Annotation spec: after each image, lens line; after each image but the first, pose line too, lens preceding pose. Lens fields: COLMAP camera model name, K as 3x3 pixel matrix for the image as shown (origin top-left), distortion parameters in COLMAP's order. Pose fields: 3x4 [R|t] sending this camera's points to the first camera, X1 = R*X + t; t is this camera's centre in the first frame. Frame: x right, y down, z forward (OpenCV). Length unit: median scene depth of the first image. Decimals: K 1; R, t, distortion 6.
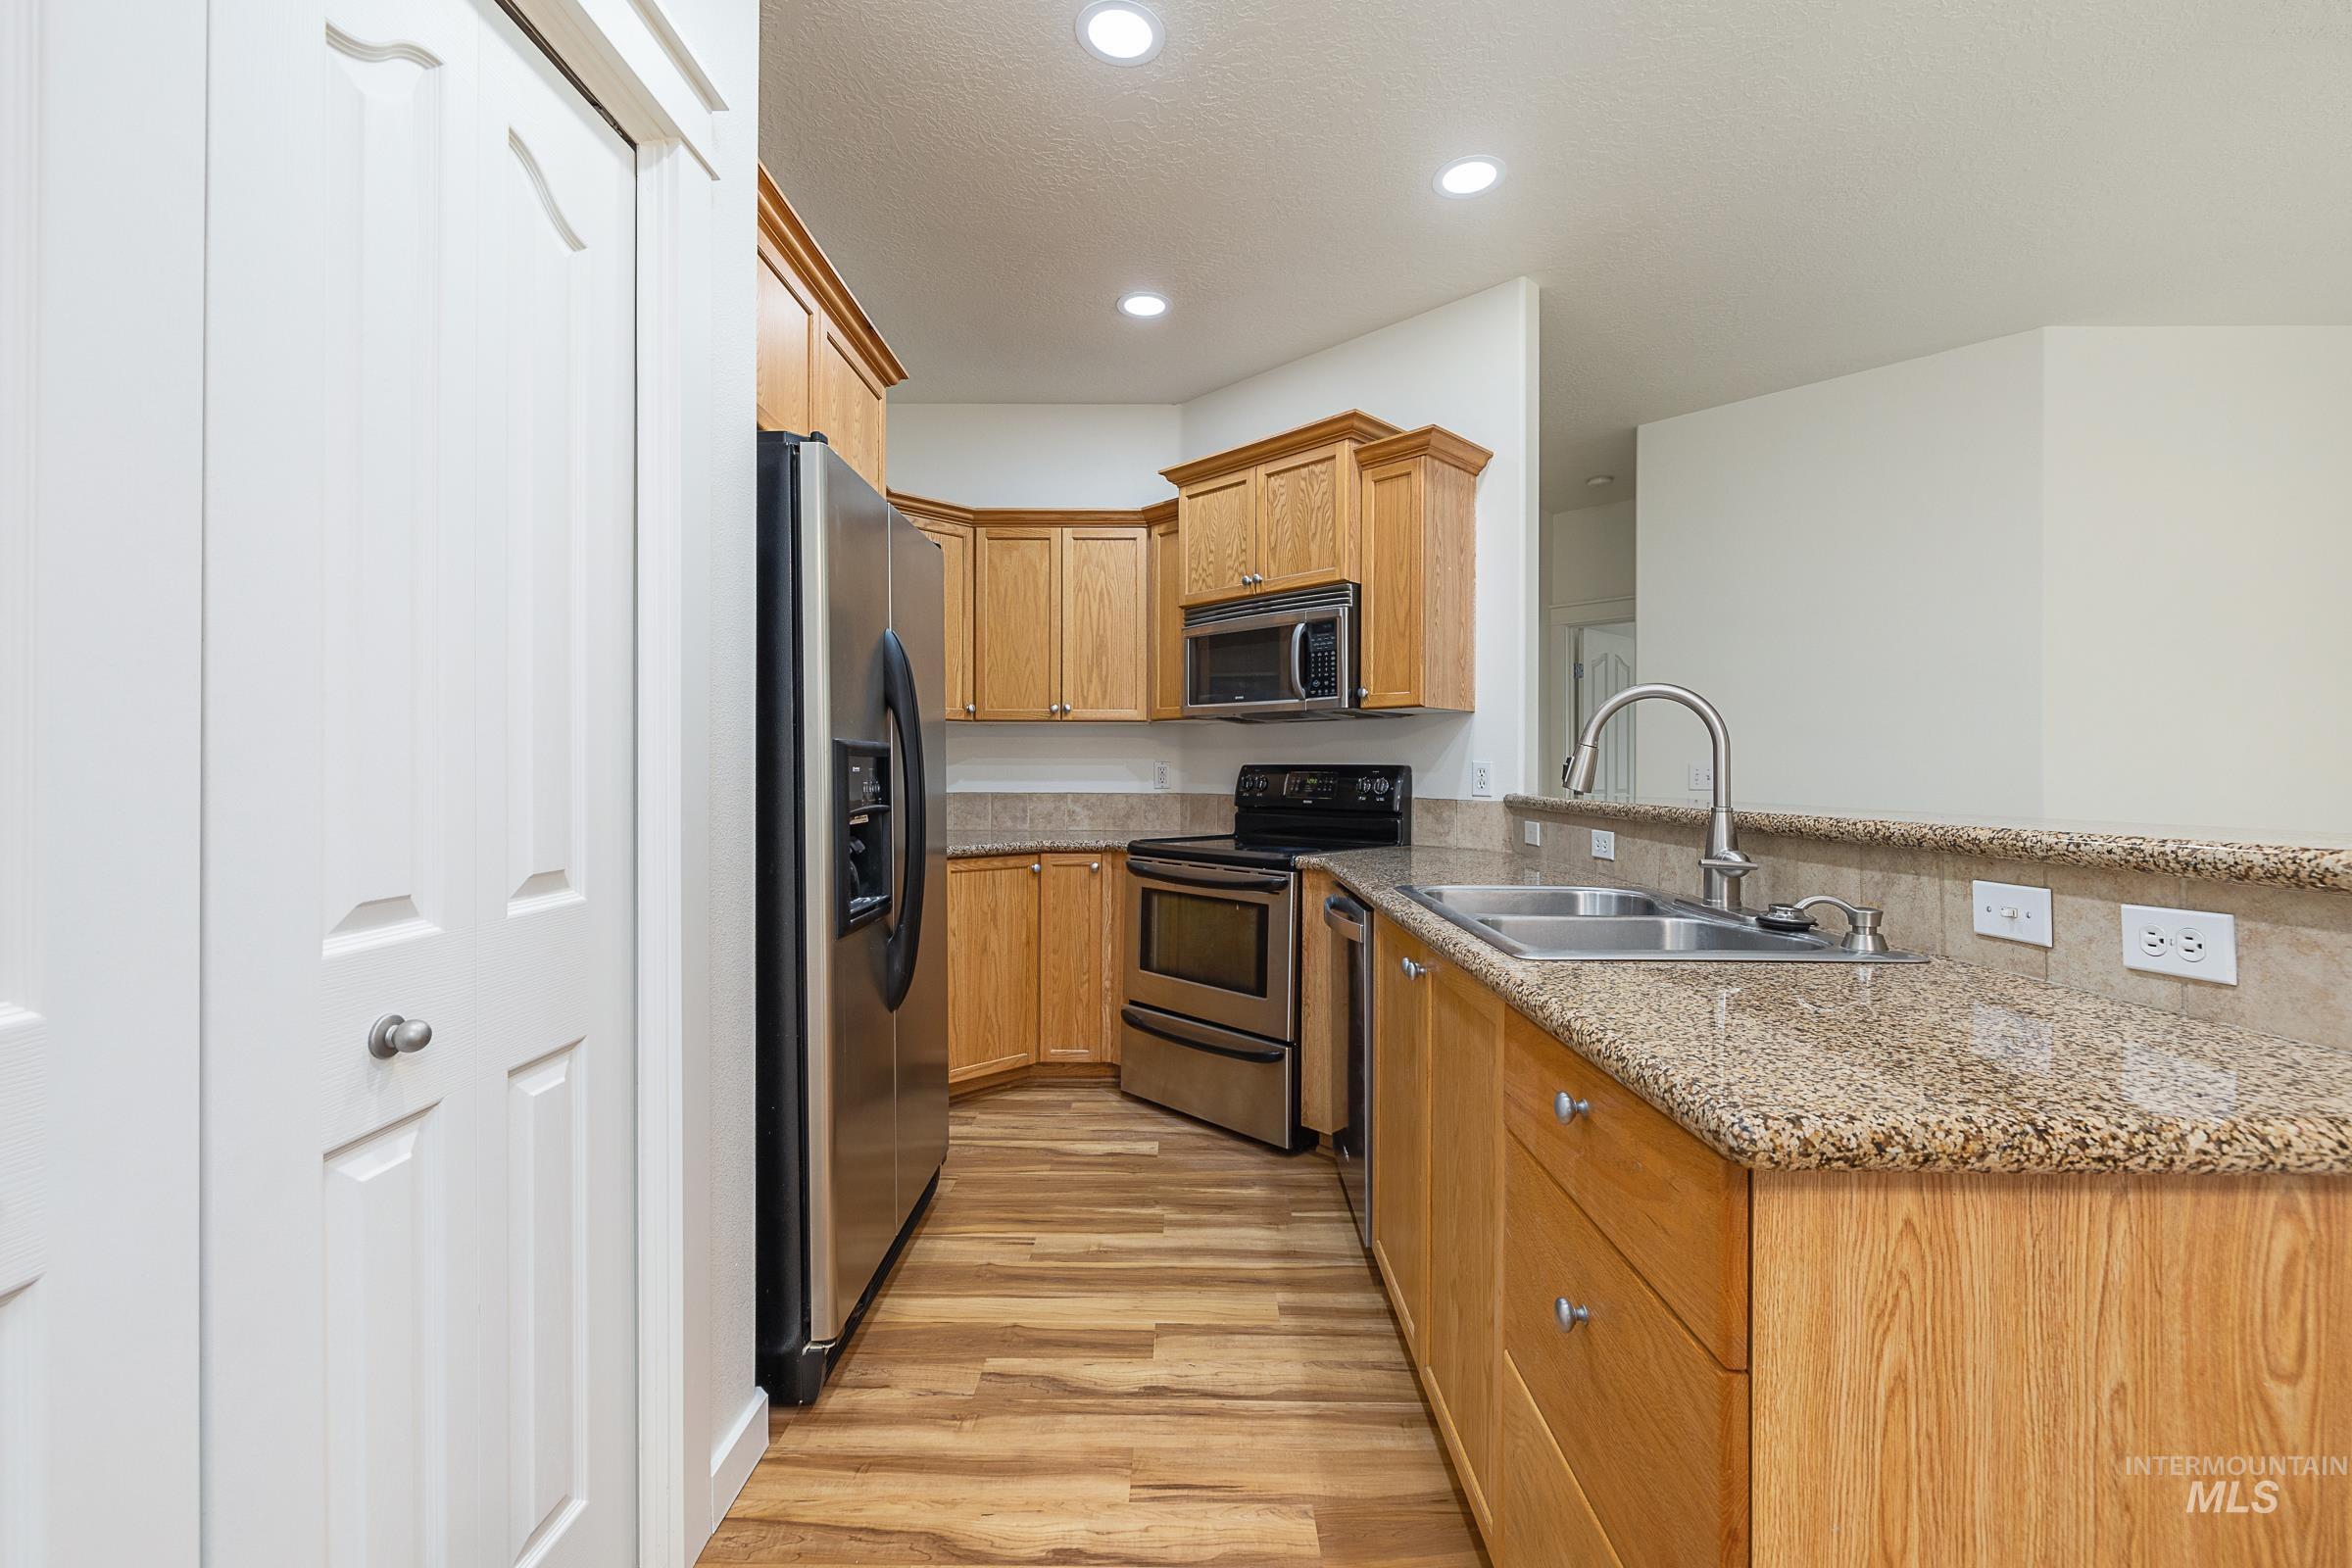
lens RADIAL K [[988.2, 0, 1179.3], [0, 988.2, 767.5], [0, 0, 1]] dist [-0.002051, 0.000161]
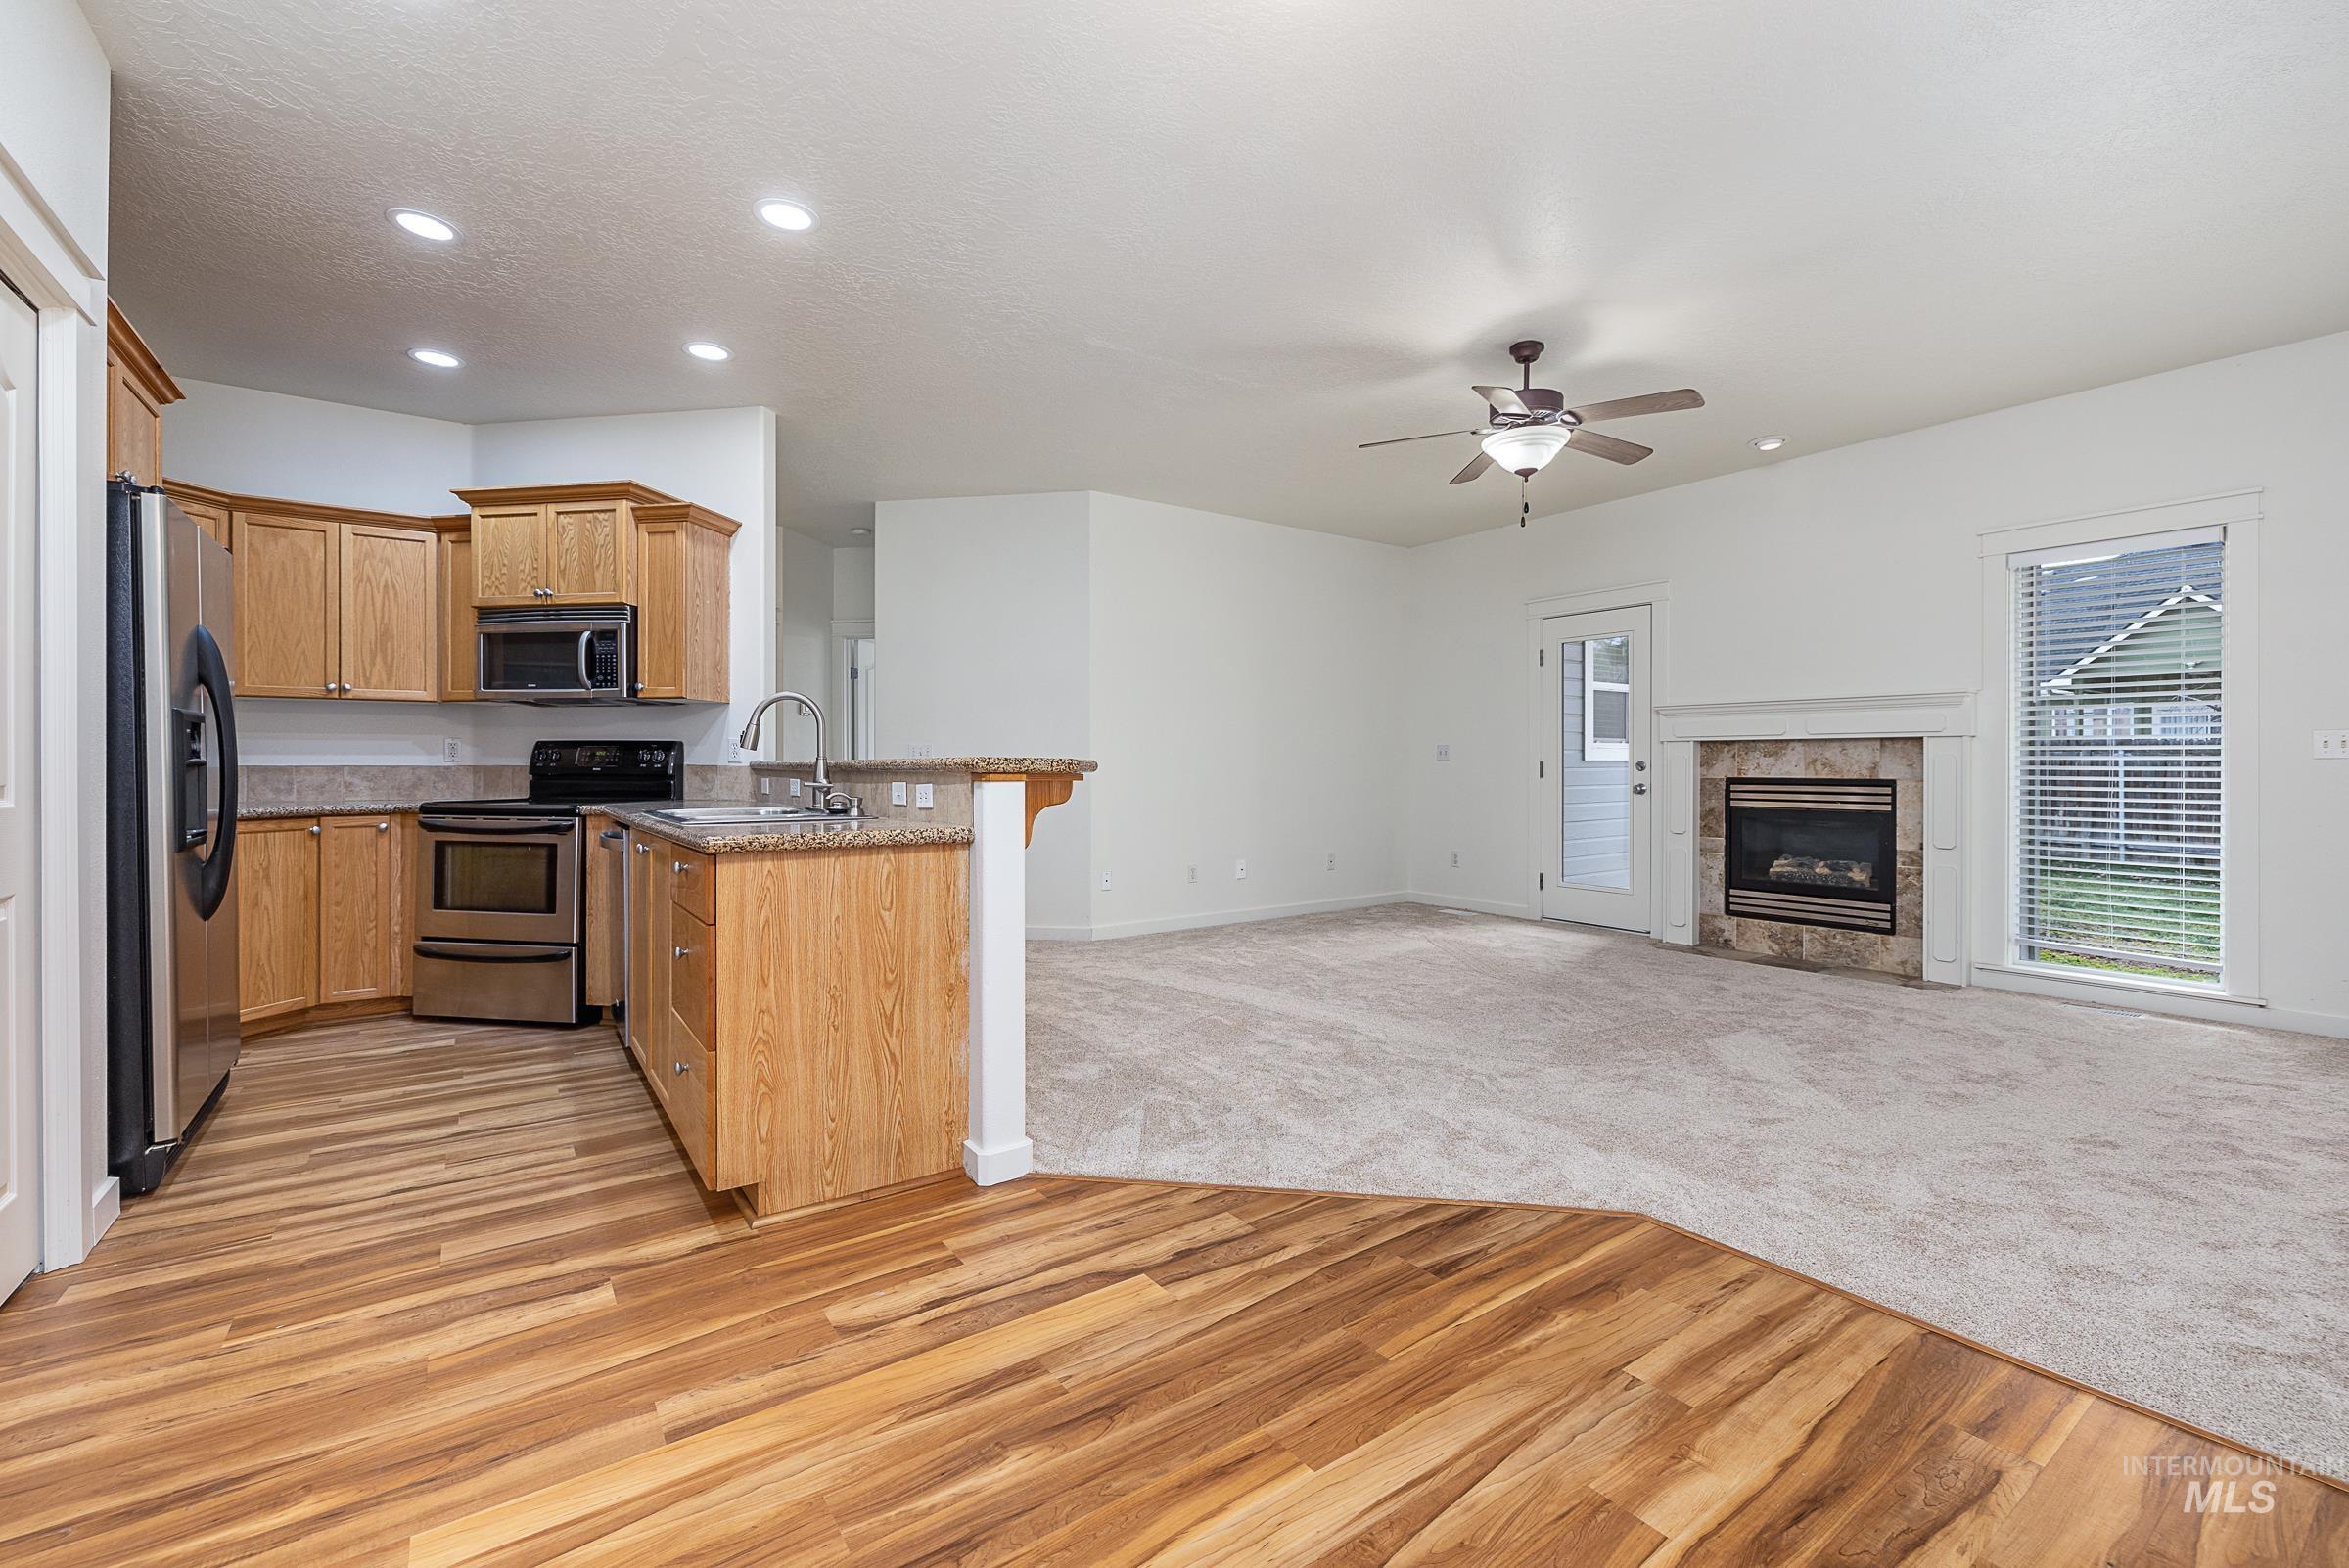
lens RADIAL K [[986.9, 0, 1185.6], [0, 986.9, 764.9], [0, 0, 1]] dist [-0.002051, 0.000161]
pose [[0.805811, -0.003774, 0.592161, -0.014977], [-0.000300, 0.999977, 0.006782, 0.026248], [-0.592173, -0.005643, 0.805791, -0.620084]]
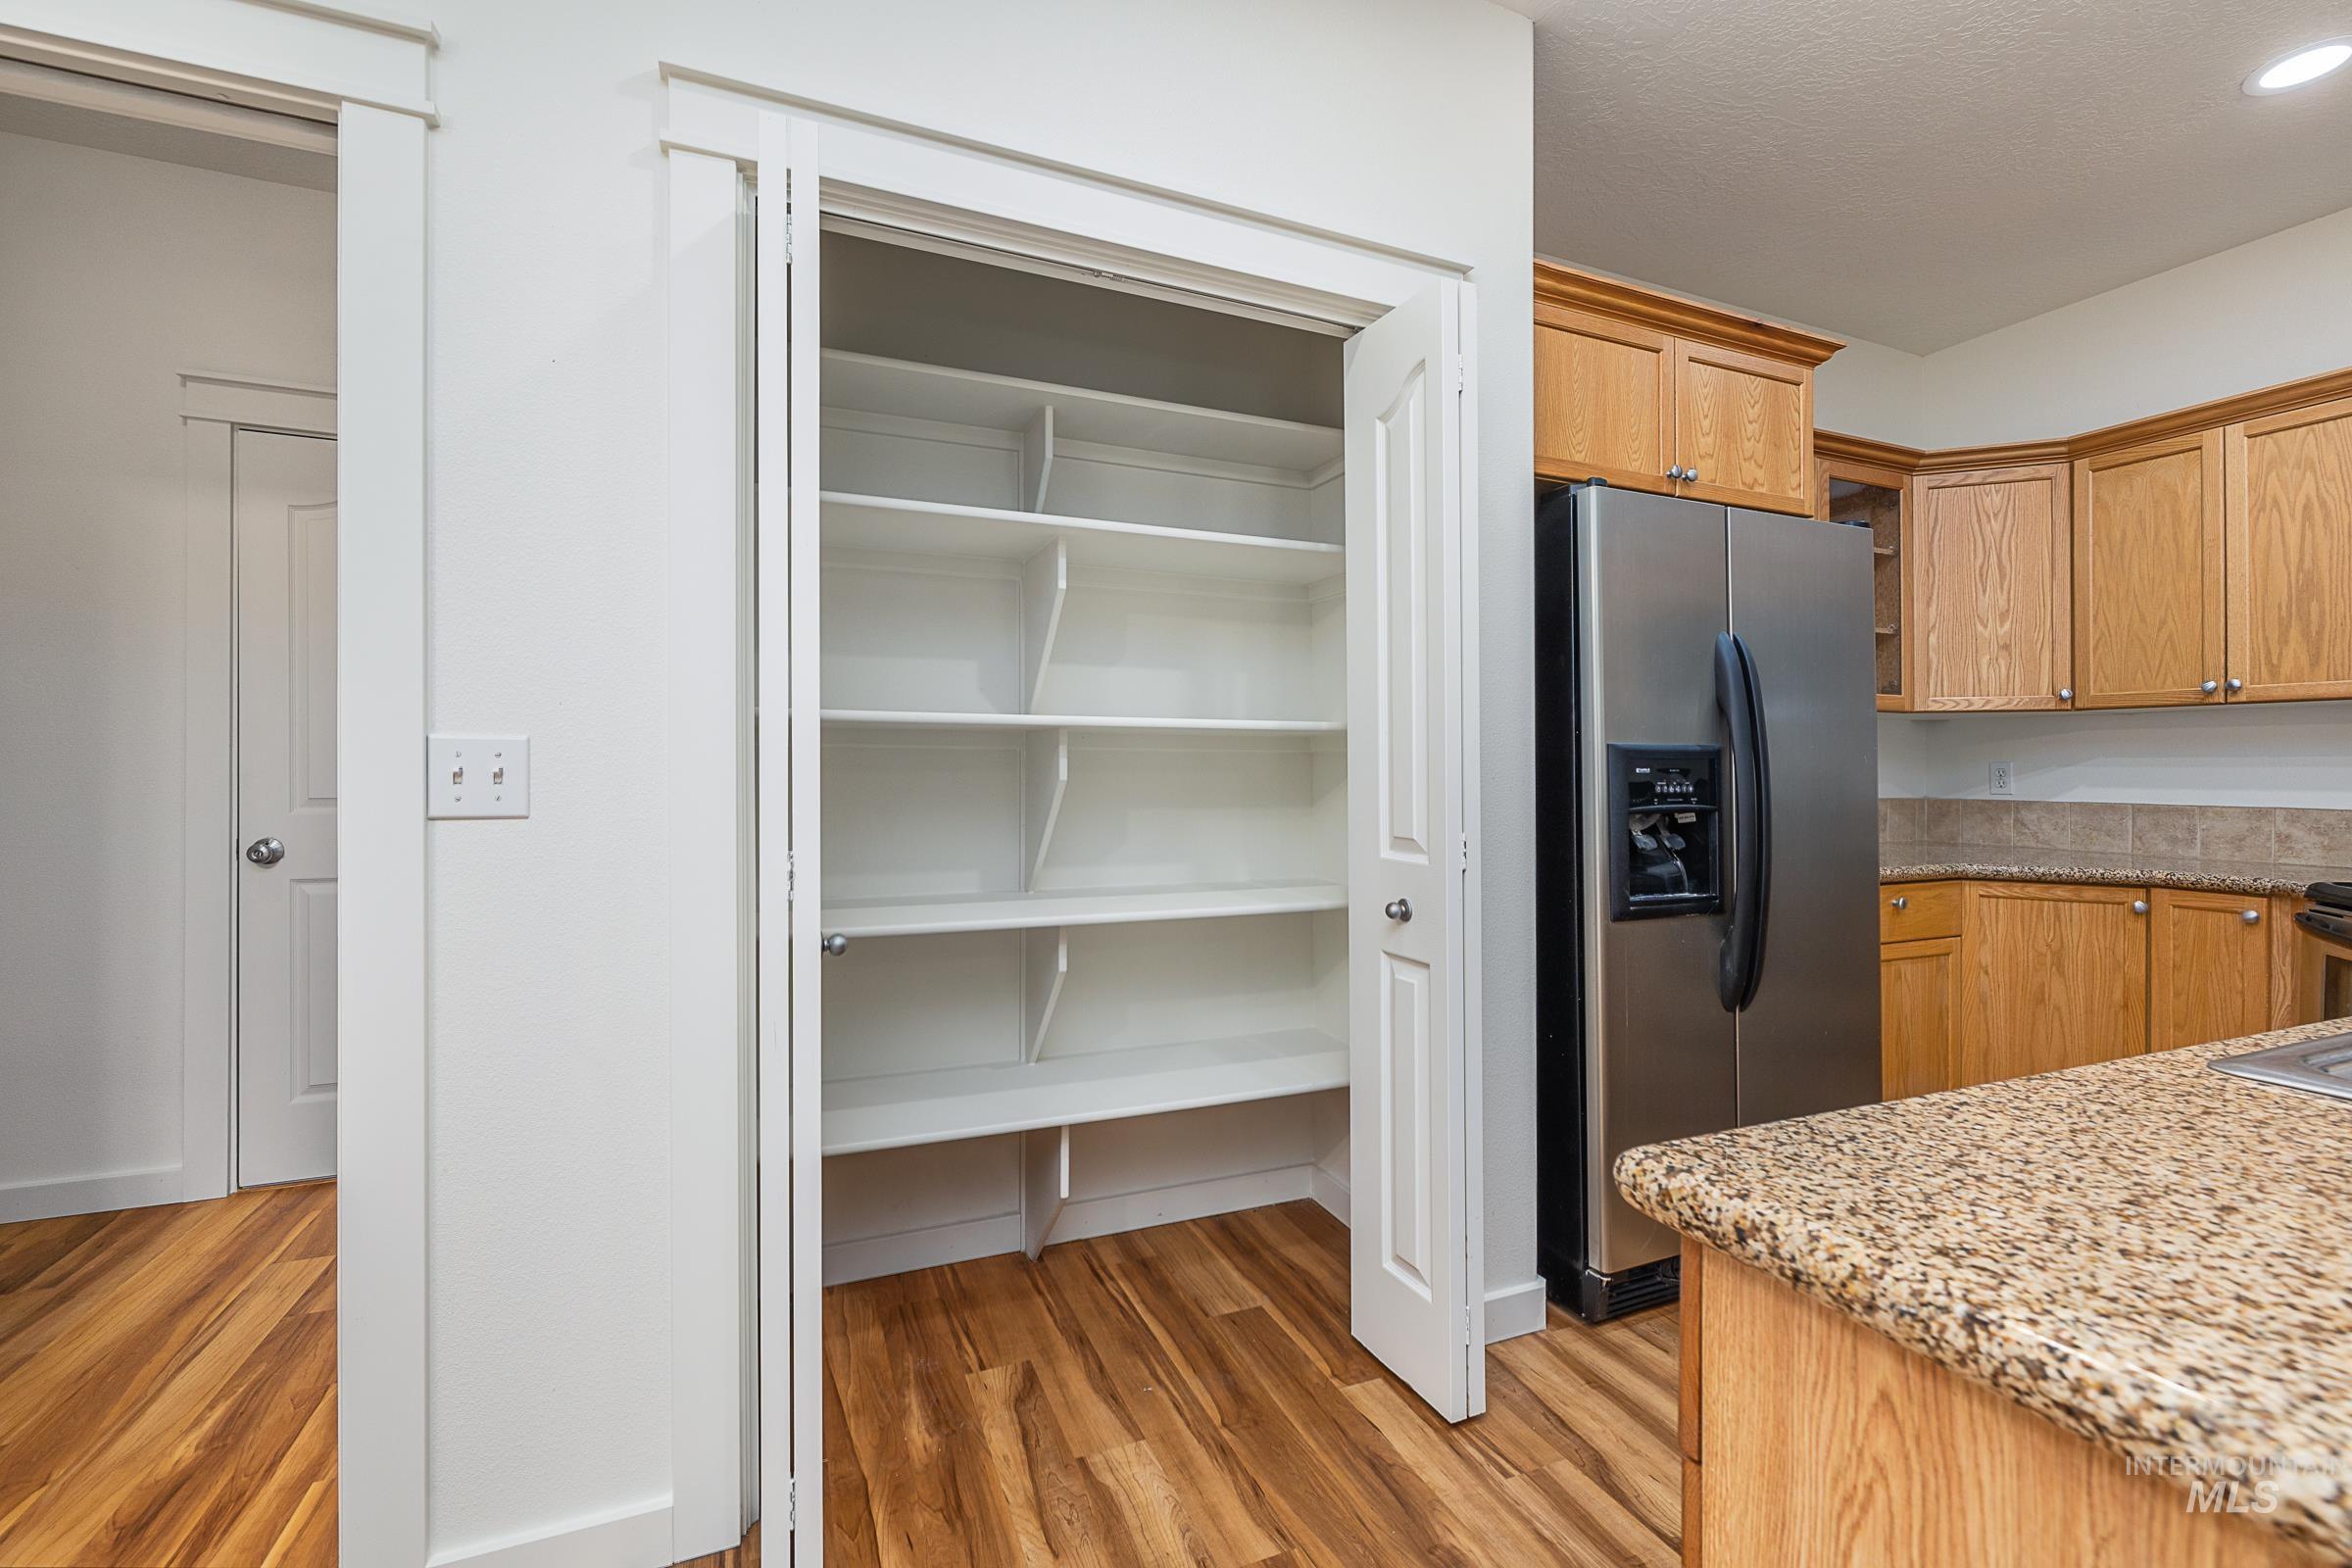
lens RADIAL K [[988.2, 0, 1174.8], [0, 988.2, 765.3], [0, 0, 1]] dist [-0.002051, 0.000161]
pose [[0.395556, -0.001878, -0.918440, 0.318636], [-0.002133, 0.999993, -0.002964, 0.000370], [0.918439, 0.003132, 0.395549, 0.062321]]
